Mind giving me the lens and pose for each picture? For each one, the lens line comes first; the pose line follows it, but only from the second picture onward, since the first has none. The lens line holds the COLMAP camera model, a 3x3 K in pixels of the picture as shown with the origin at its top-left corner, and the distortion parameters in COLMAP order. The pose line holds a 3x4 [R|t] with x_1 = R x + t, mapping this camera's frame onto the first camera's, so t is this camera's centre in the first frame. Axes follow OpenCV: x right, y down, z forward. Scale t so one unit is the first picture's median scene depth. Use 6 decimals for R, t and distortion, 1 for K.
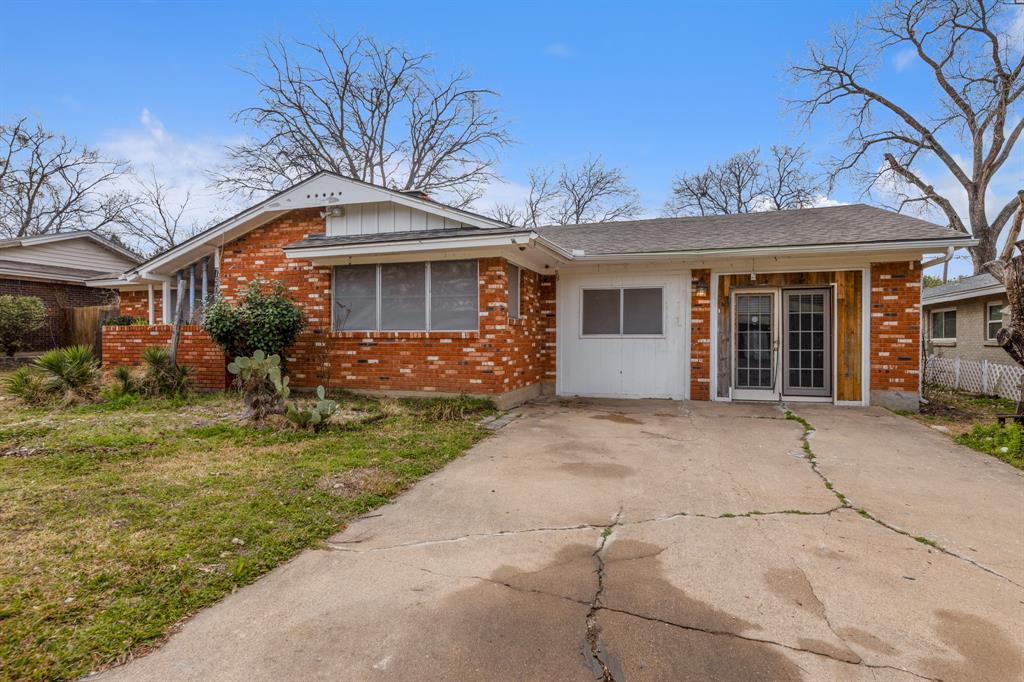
lens RADIAL K [[550.0, 0, 509.4], [0, 550.0, 343.7], [0, 0, 1]] dist [-0.005437, 0.001353]
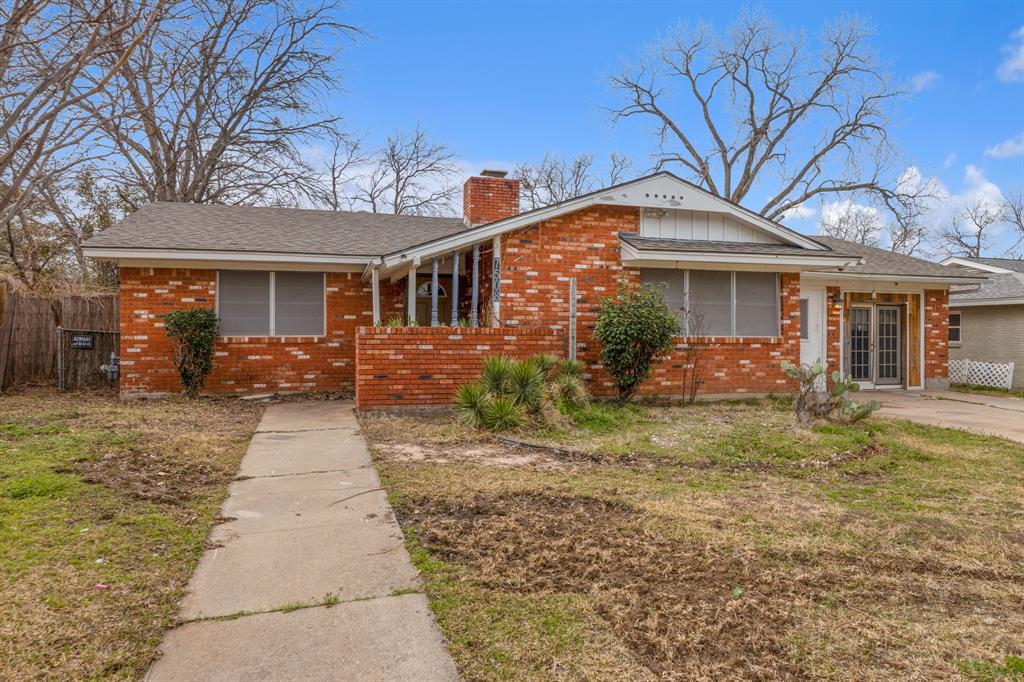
lens RADIAL K [[677.9, 0, 516.6], [0, 677.9, 336.3], [0, 0, 1]] dist [-0.003574, -0.001519]
pose [[0.820172, 0.001933, 0.572114, -1.156521], [0.001326, 0.999985, -0.005280, -0.015593], [-0.572116, 0.005089, 0.820157, 0.154657]]
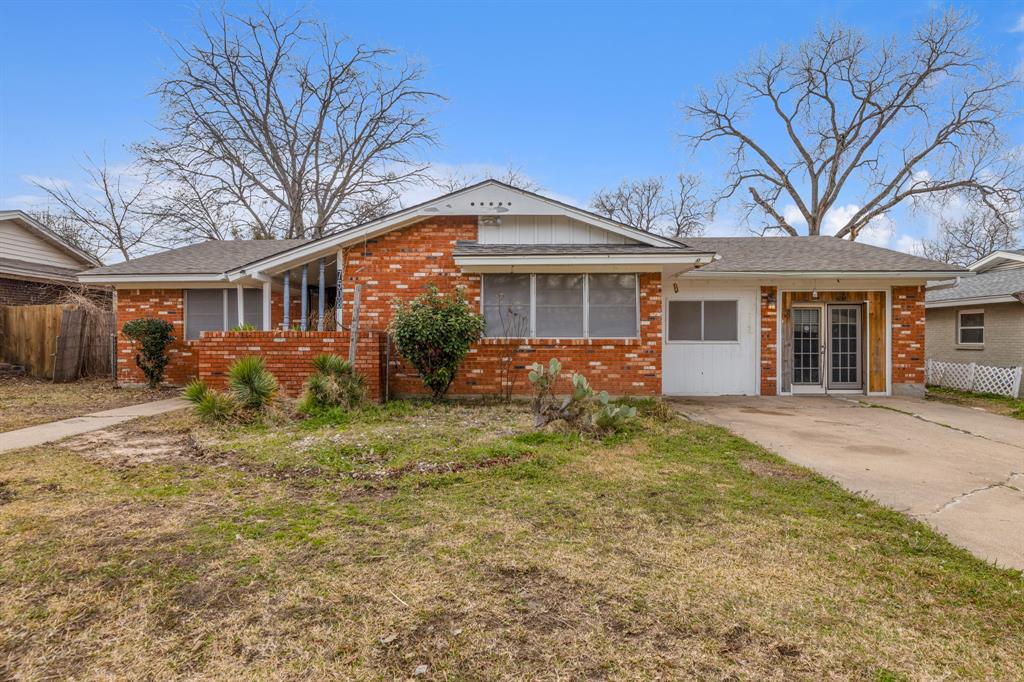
lens RADIAL K [[550.0, 0, 512.0], [0, 550.0, 343.9], [0, 0, 1]] dist [-0.005437, 0.001353]
pose [[0.955086, -0.003135, 0.296311, -0.561186], [0.003960, 0.999990, -0.002182, -0.009301], [-0.296301, 0.003257, 0.955089, 0.019322]]
